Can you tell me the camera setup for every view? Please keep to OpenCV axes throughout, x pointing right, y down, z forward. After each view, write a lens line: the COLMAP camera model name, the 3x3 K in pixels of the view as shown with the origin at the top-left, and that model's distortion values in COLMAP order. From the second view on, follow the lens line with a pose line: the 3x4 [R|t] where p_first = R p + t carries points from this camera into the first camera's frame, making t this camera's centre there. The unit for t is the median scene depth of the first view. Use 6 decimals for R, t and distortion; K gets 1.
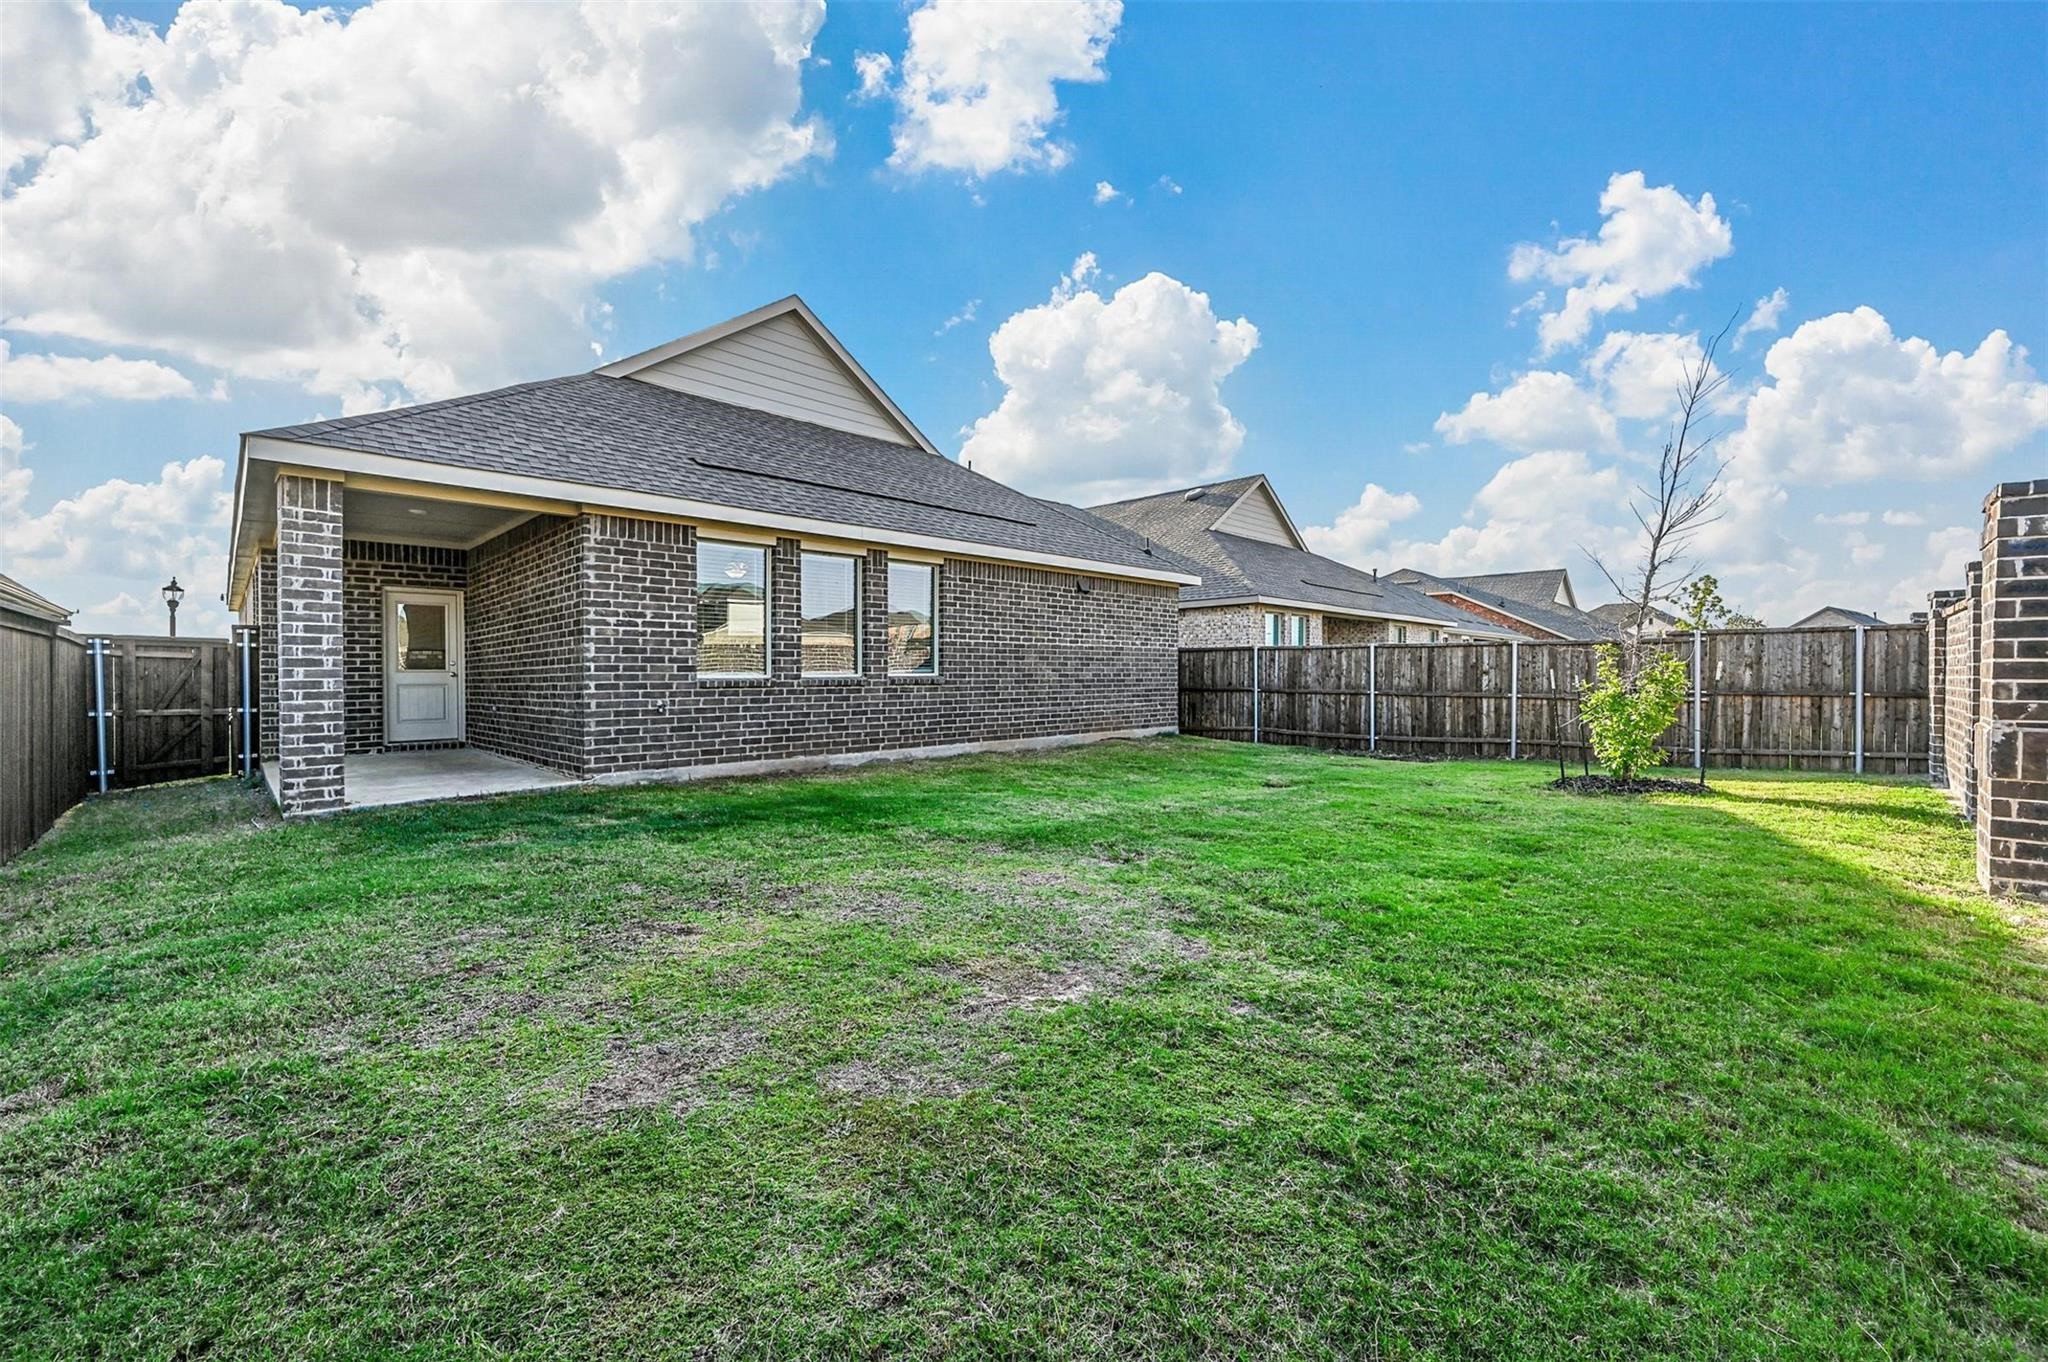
lens RADIAL K [[811.2, 0, 1024.0], [0, 811.2, 681.0], [0, 0, 1]] dist [-0.001493, 0.000074]
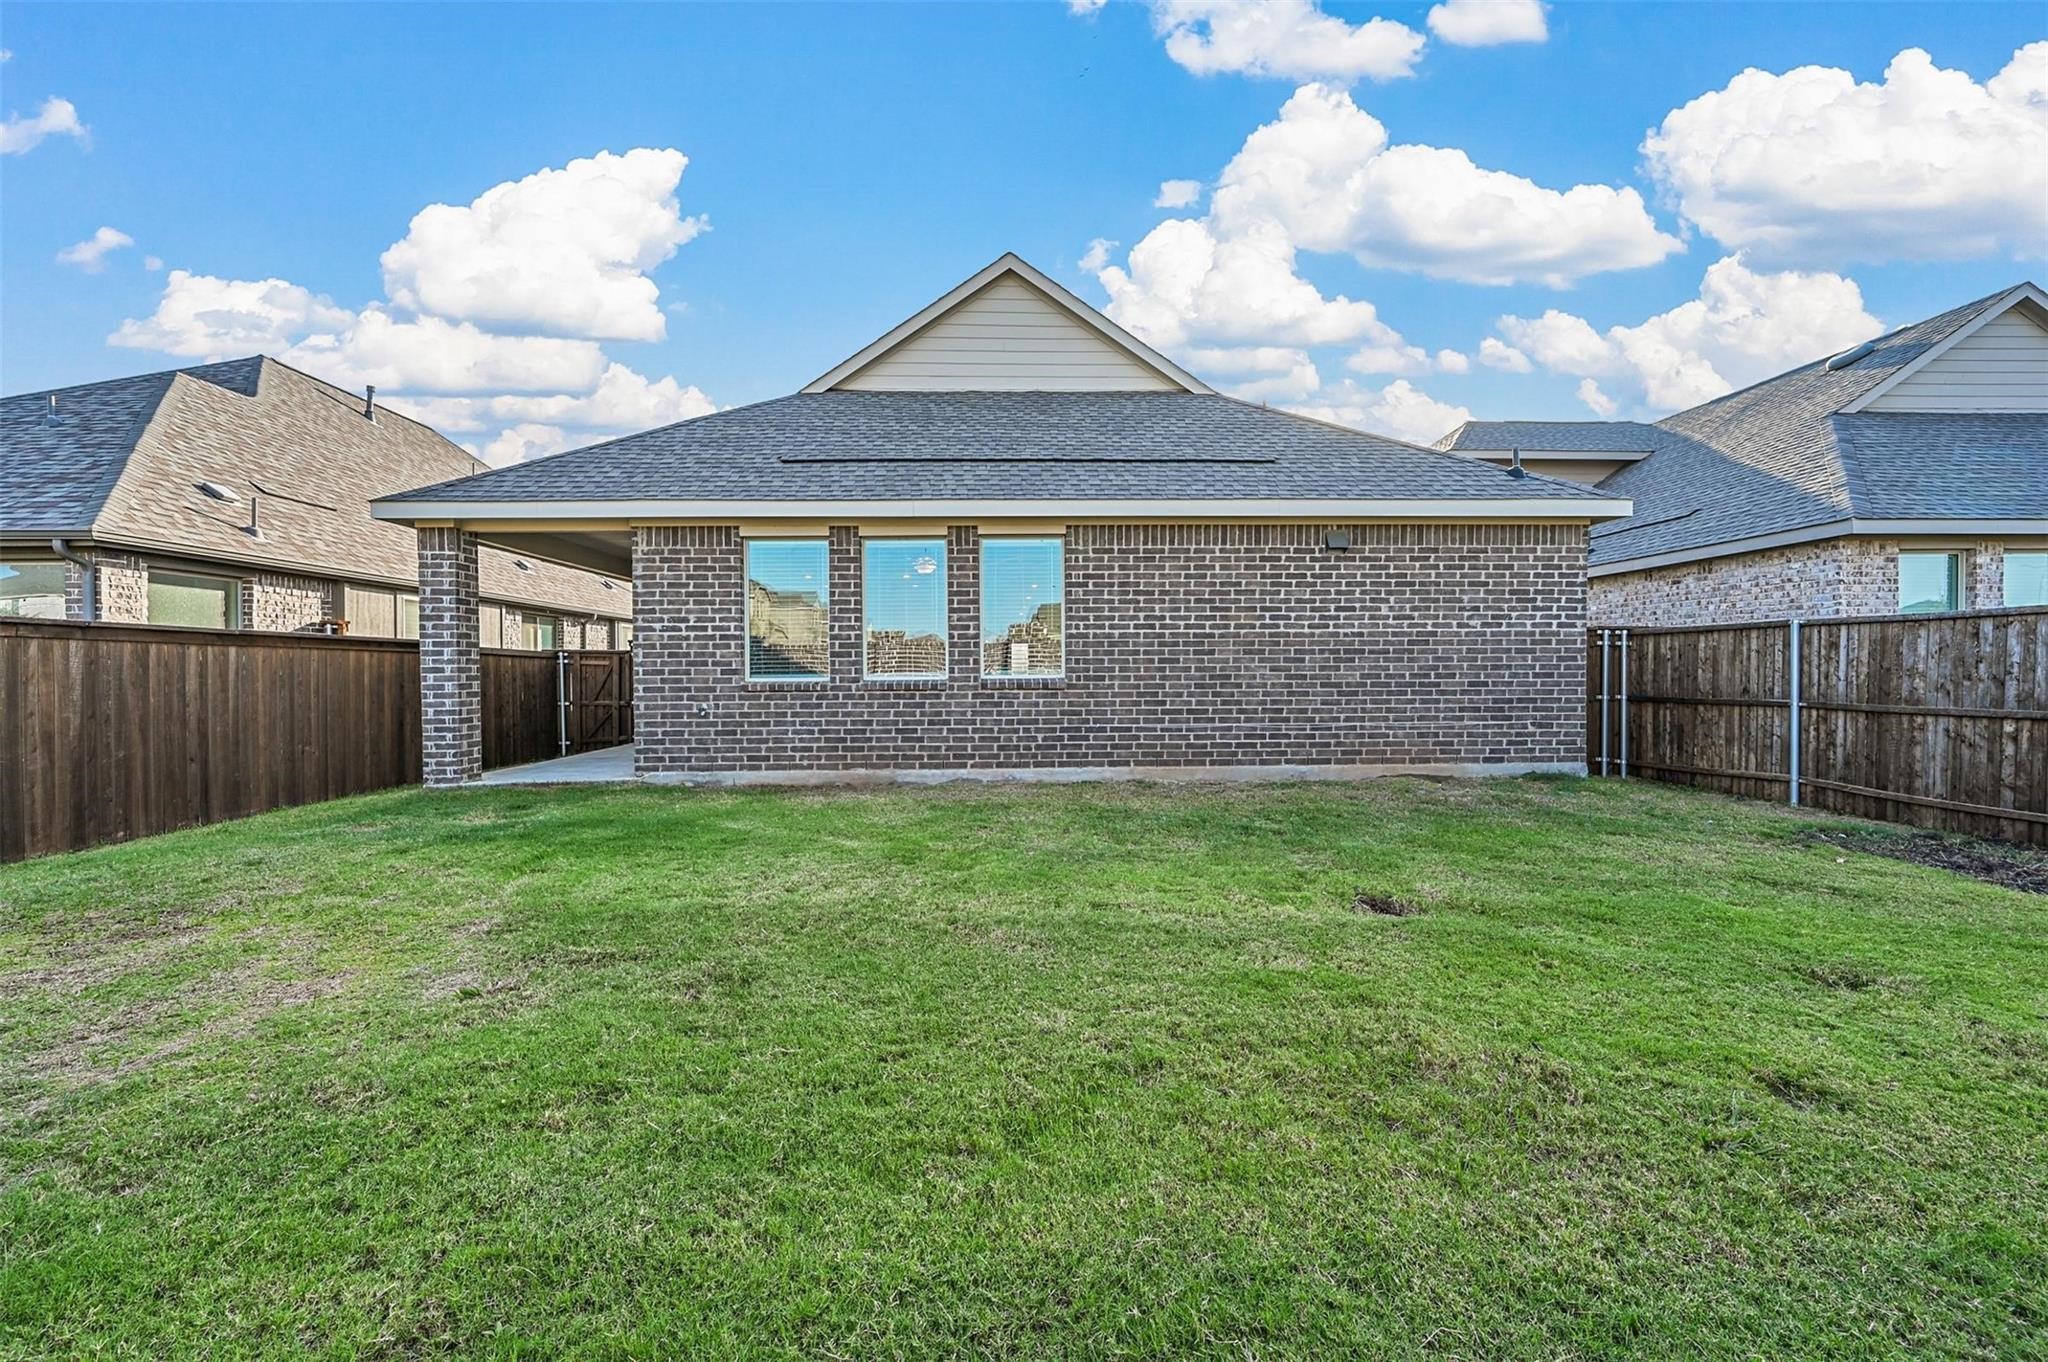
lens RADIAL K [[811.2, 0, 1024.0], [0, 811.2, 681.0], [0, 0, 1]] dist [-0.001493, 0.000074]
pose [[0.727614, 0.005971, -0.685961, 0.484848], [-0.001523, 0.999974, 0.007090, -0.010984], [0.685985, -0.004114, 0.727604, 0.493168]]
